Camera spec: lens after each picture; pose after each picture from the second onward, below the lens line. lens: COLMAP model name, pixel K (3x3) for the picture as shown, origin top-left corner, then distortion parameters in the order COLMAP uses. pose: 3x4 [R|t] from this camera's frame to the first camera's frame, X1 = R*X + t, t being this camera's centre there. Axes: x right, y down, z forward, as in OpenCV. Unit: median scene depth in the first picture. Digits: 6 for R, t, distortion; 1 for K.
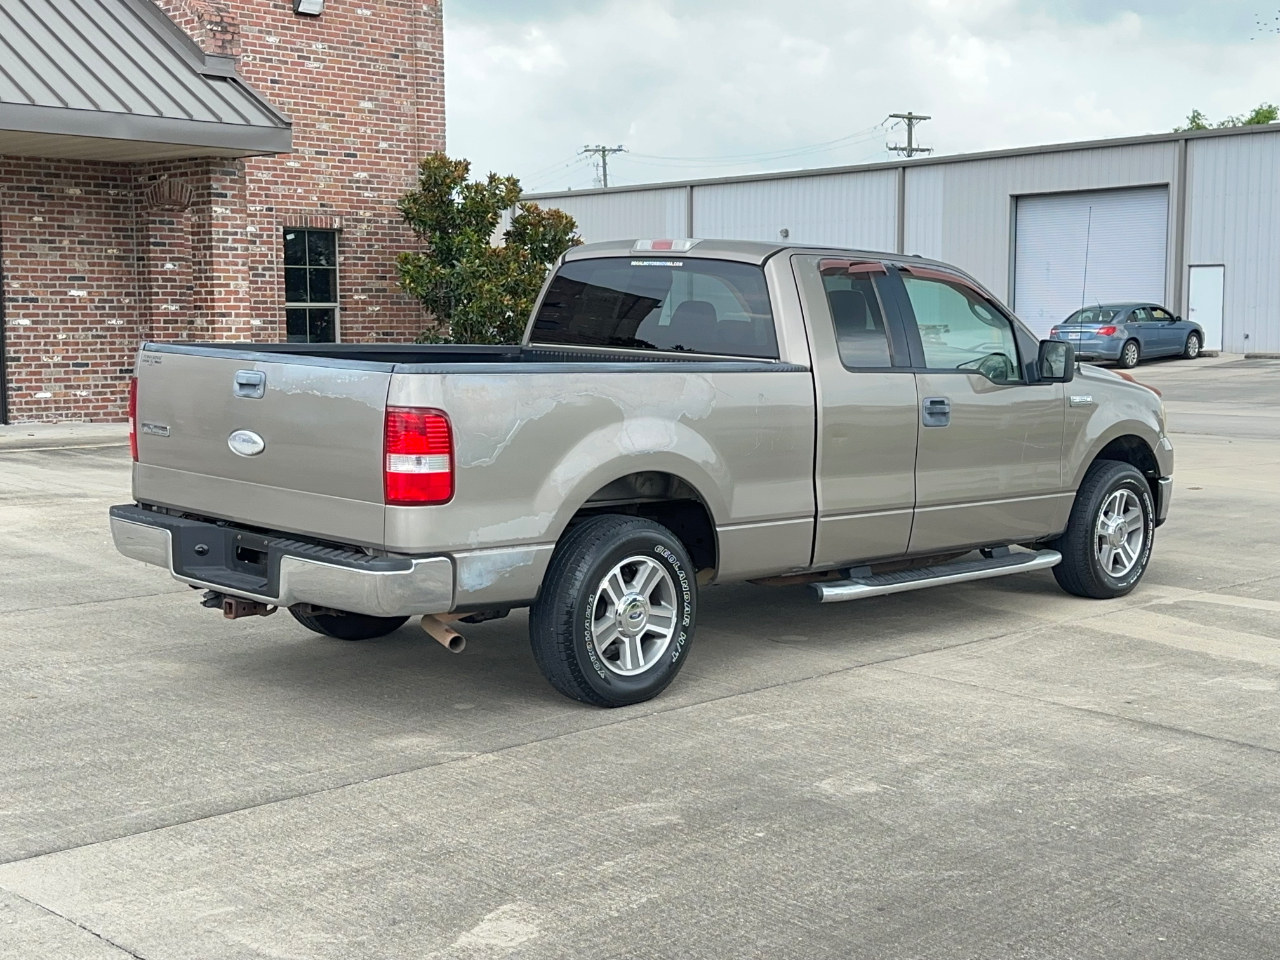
lens RADIAL K [[1767.3, 0, 636.5], [0, 1767.3, 492.9], [0, 0, 1]] dist [0.122644, 0.000000]
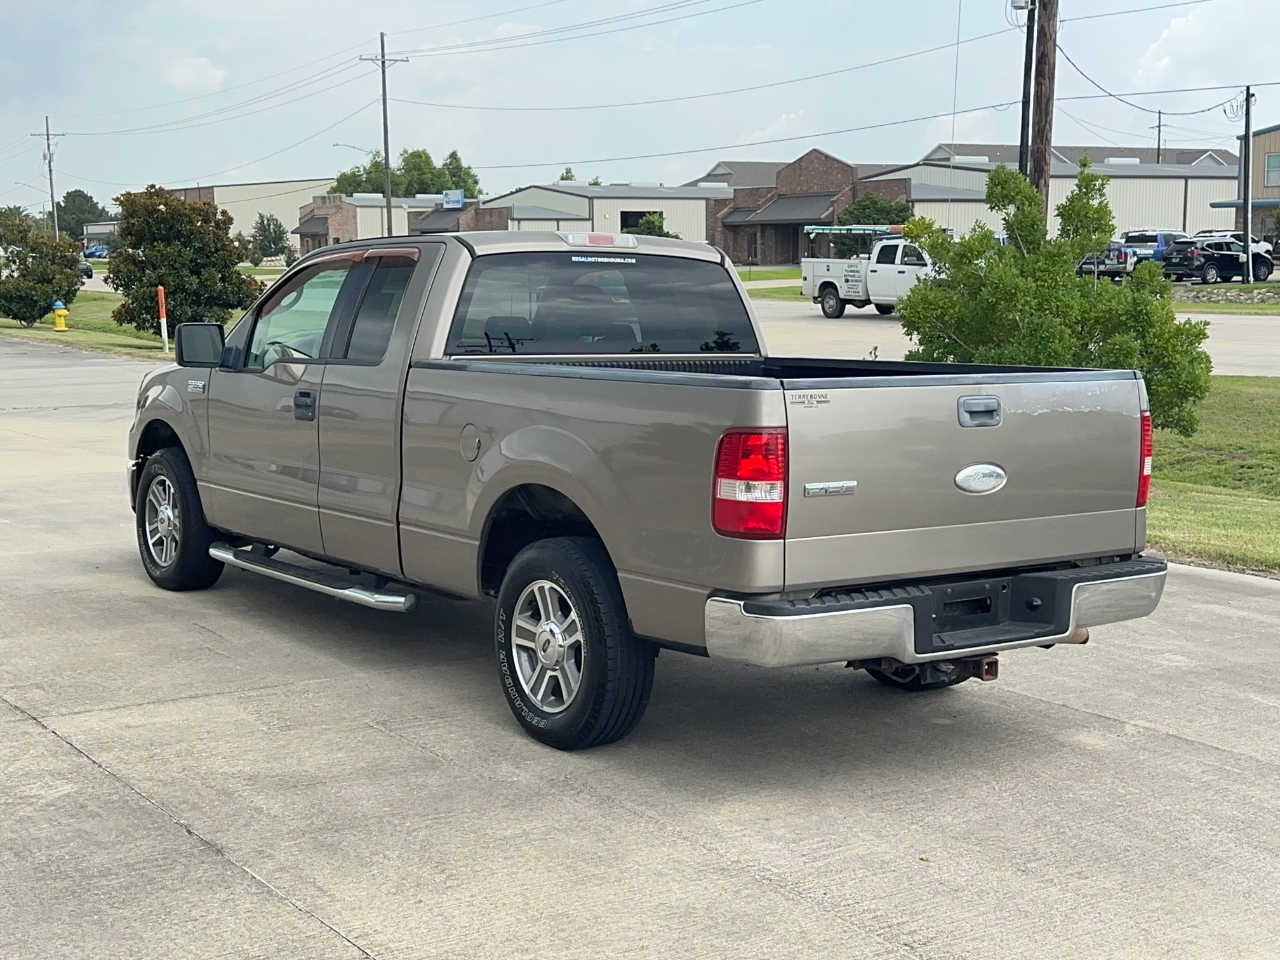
lens RADIAL K [[1767.3, 0, 647.5], [0, 1767.3, 493.0], [0, 0, 1]] dist [0.122644, 0.000000]
pose [[0.163087, -0.134151, 0.977449, -0.951493], [0.106192, 0.987344, 0.117791, -0.122092], [-0.980880, 0.084587, 0.175269, 0.871296]]
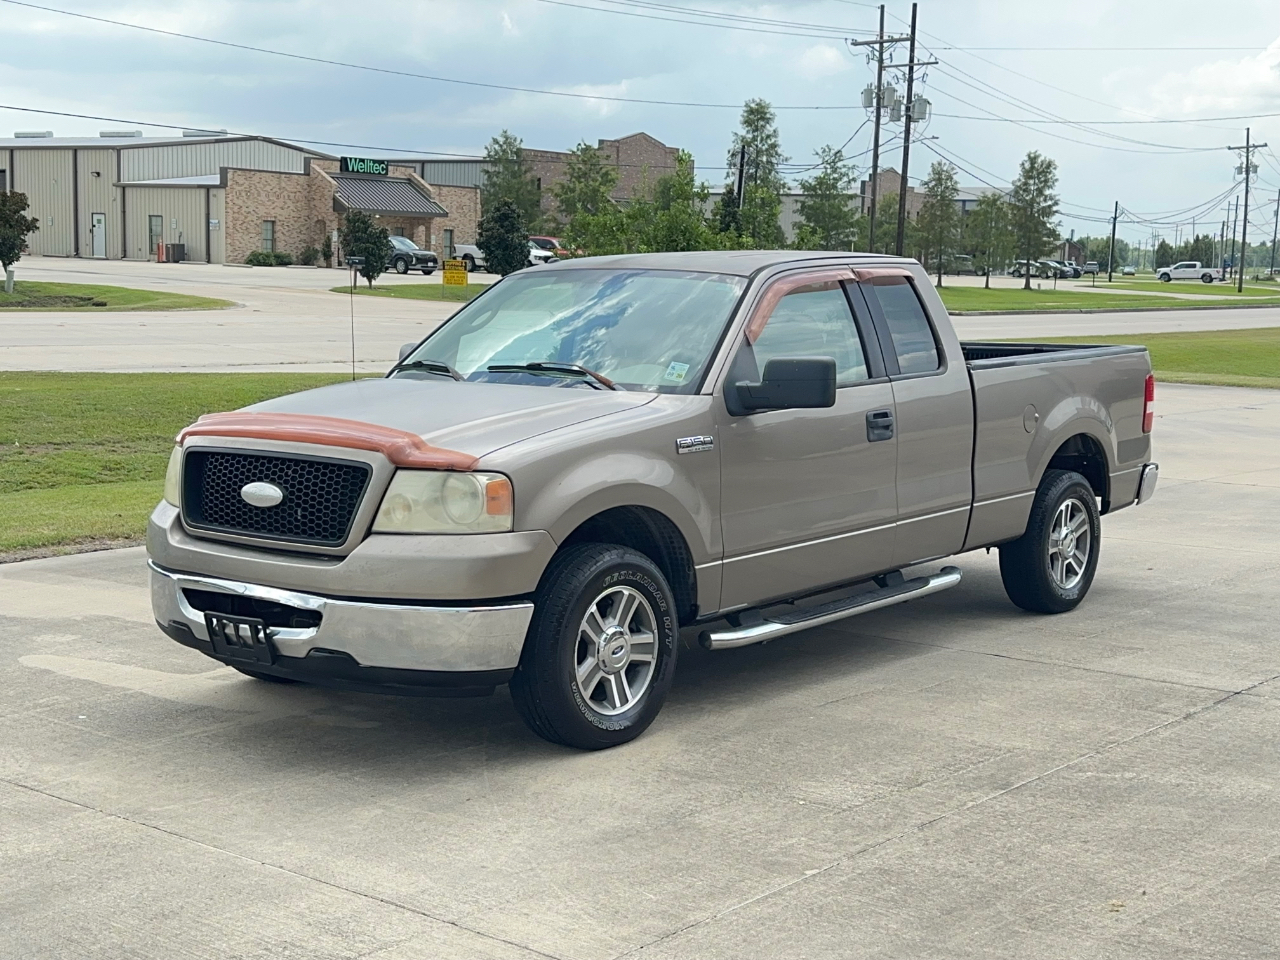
lens RADIAL K [[1767.3, 0, 634.2], [0, 1767.3, 484.3], [0, 0, 1]] dist [0.122644, 0.000000]
pose [[-0.995035, -0.016180, -0.098200, 0.233262], [-0.038439, 0.972611, 0.229237, -0.264170], [0.091802, 0.231873, -0.968404, 2.187736]]
